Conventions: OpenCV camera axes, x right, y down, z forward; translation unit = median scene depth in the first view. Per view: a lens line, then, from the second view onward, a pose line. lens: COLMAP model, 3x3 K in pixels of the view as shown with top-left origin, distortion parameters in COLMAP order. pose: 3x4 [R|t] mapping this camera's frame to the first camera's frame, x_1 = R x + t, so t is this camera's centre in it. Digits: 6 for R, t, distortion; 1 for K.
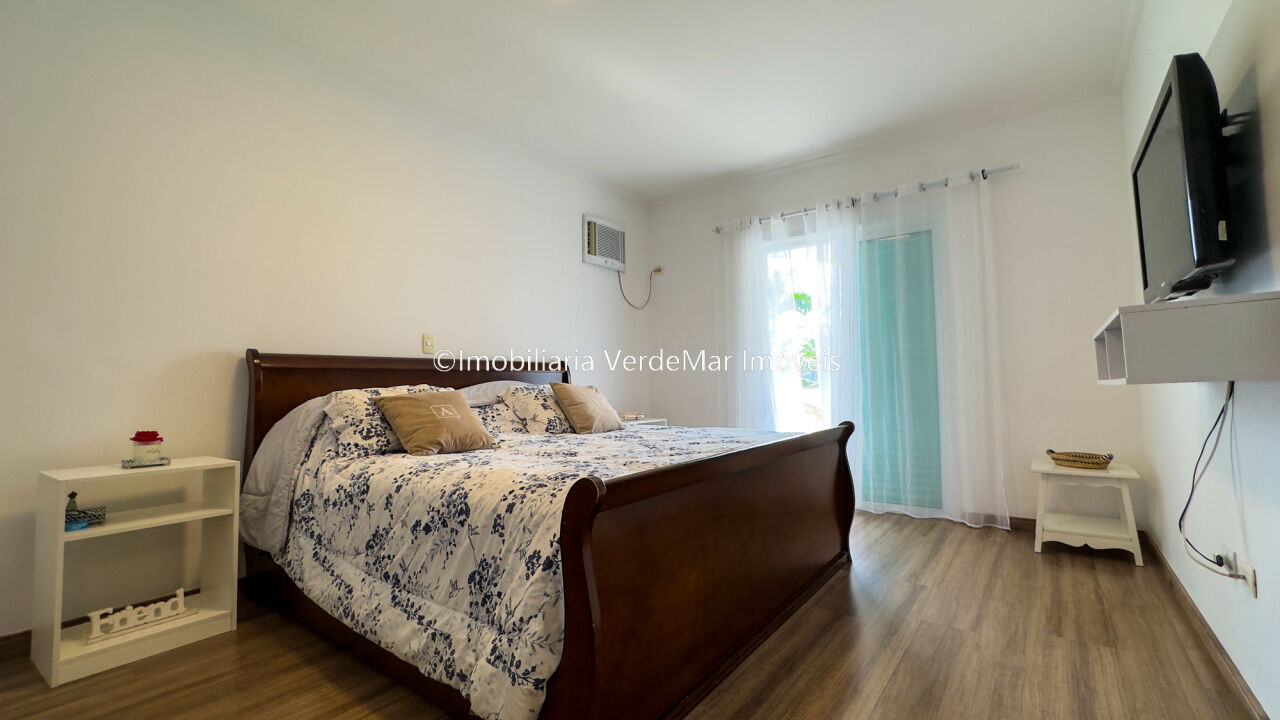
lens RADIAL K [[512.8, 0, 640.0], [0, 512.8, 360.0], [0, 0, 1]] dist [0.000414, 0.000017]
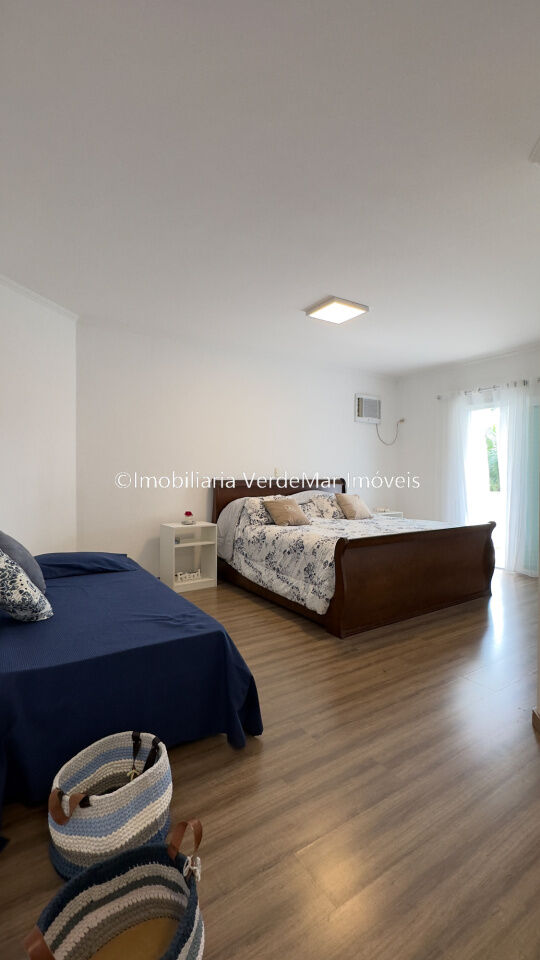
lens RADIAL K [[384.6, 0, 278.1], [0, 384.6, 472.7], [0, 0, 1]] dist [0.000414, 0.000017]
pose [[0.945080, 0.013545, -0.326558, 0.168896], [0.000131, 0.999125, 0.041819, -0.156603], [0.326838, -0.039565, 0.944252, -0.788316]]
